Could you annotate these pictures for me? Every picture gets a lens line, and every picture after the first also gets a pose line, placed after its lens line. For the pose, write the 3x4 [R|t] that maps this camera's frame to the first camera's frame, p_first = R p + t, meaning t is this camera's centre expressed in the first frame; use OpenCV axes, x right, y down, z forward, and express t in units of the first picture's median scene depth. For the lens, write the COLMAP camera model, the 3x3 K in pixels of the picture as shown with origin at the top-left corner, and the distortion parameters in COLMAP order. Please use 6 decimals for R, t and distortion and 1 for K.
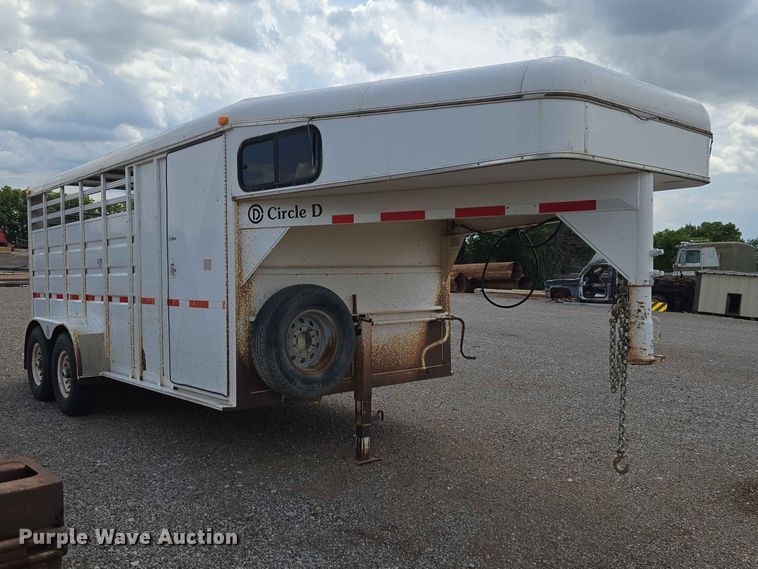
lens RADIAL K [[688.8, 0, 374.7], [0, 688.8, 275.3], [0, 0, 1]] dist [0.123595, -0.146937]
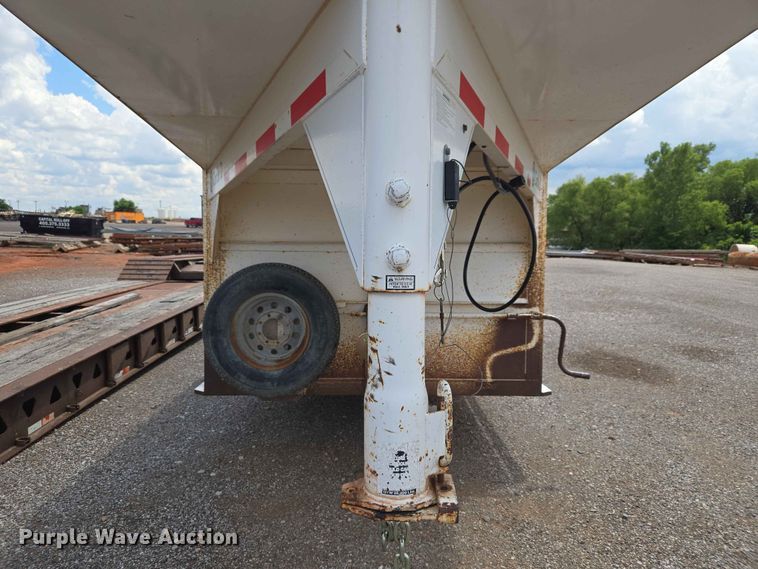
lens RADIAL K [[522.2, 0, 374.8], [0, 522.2, 286.7], [0, 0, 1]] dist [0.066007, -0.050235]
pose [[0.755683, 0.057232, -0.652432, 0.370248], [-0.016192, 0.997503, 0.068748, -0.003304], [0.654737, -0.041388, 0.754723, 0.539219]]
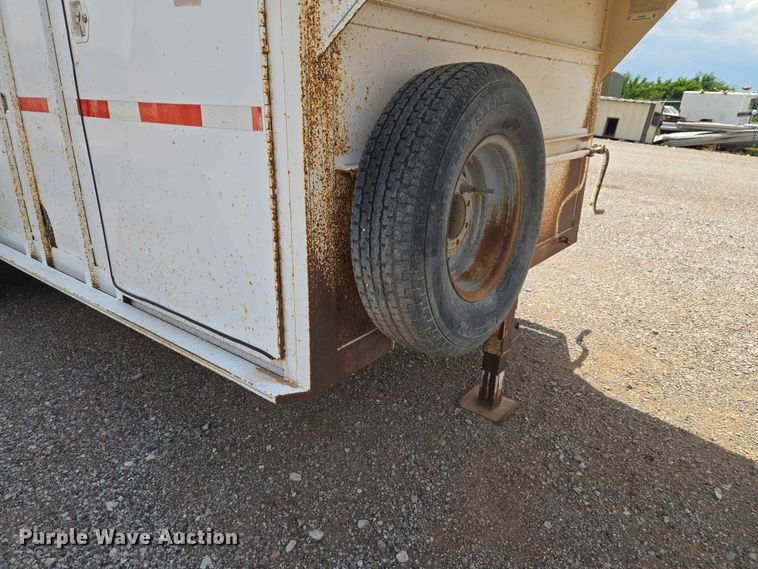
lens RADIAL K [[522.2, 0, 374.8], [0, 522.2, 286.7], [0, 0, 1]] dist [0.066007, -0.050235]
pose [[0.982190, -0.037143, 0.184184, -0.186372], [-0.026804, 0.942540, 0.333015, 0.029176], [-0.185970, -0.332021, 0.924758, 0.637793]]
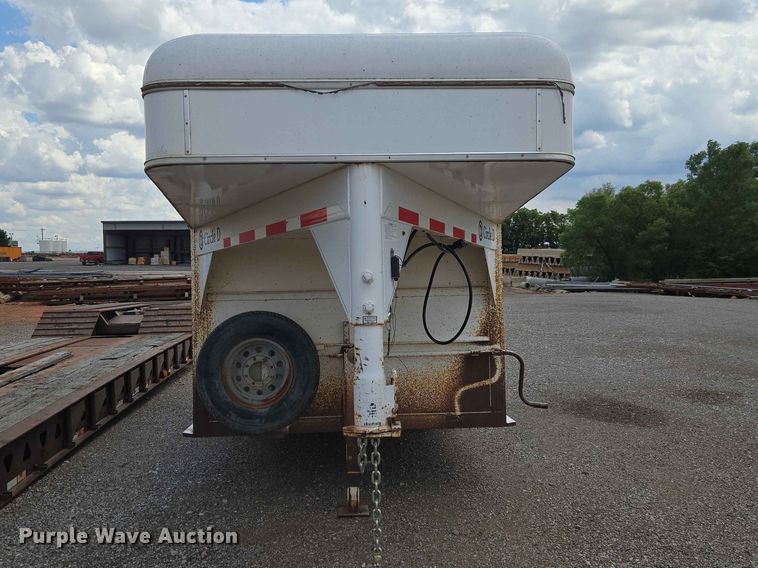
lens RADIAL K [[728.5, 0, 370.0], [0, 728.5, 270.0], [0, 0, 1]] dist [0.050912, -0.012452]
pose [[0.781346, -0.024860, -0.623603, 0.571584], [0.012310, 0.999626, -0.024425, -0.014586], [0.623977, 0.011408, 0.781360, 0.290489]]
